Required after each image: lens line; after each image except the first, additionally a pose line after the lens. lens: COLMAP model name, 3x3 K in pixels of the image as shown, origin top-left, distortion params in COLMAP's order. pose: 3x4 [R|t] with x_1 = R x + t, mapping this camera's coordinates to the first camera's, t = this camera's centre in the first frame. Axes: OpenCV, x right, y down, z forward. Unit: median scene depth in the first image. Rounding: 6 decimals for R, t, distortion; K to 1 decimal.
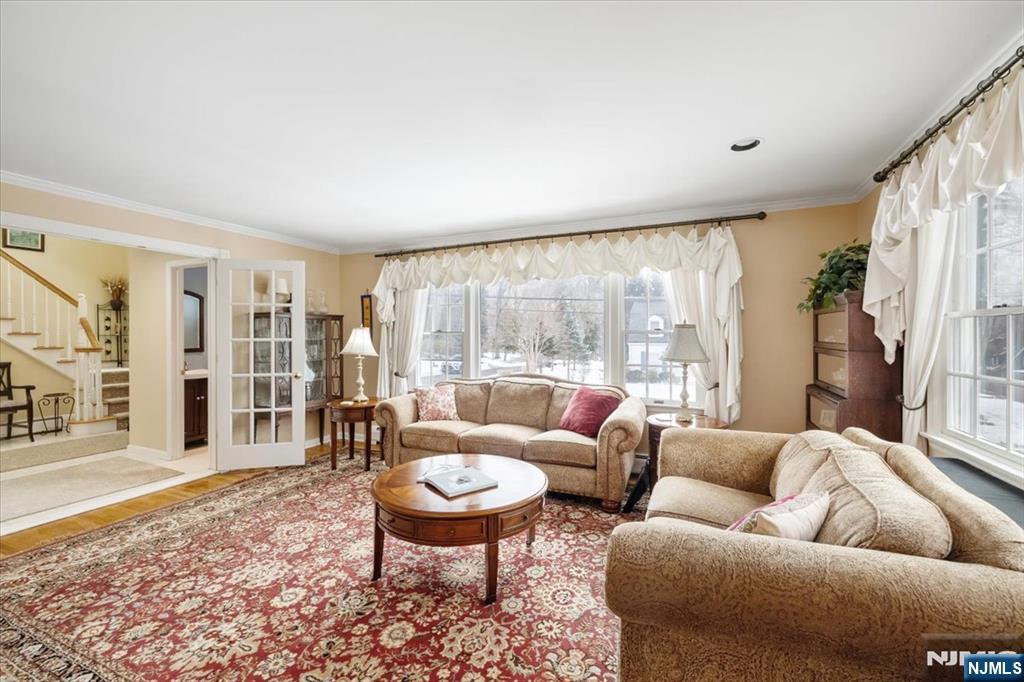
lens RADIAL K [[446.6, 0, 511.1], [0, 446.6, 335.7], [0, 0, 1]] dist [-0.001819, 0.001275]
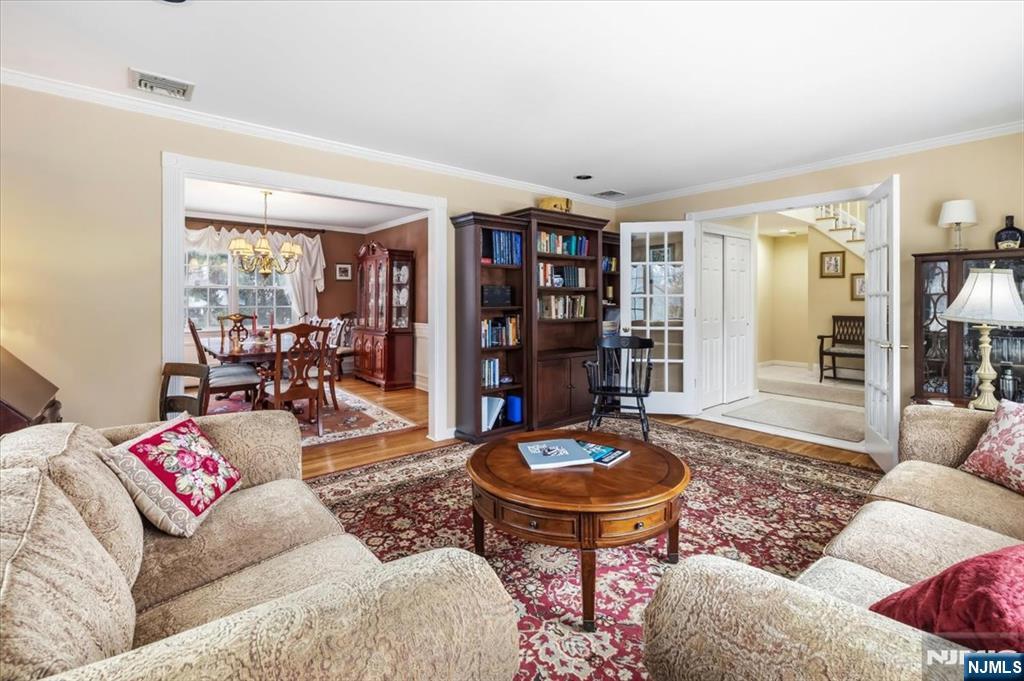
lens RADIAL K [[446.6, 0, 503.7], [0, 446.6, 298.4], [0, 0, 1]] dist [-0.001819, 0.001275]
pose [[-0.452152, -0.001825, -0.891939, 0.530232], [-0.008129, 0.999965, 0.002074, 0.021405], [0.891904, 0.008188, -0.452151, 0.990222]]
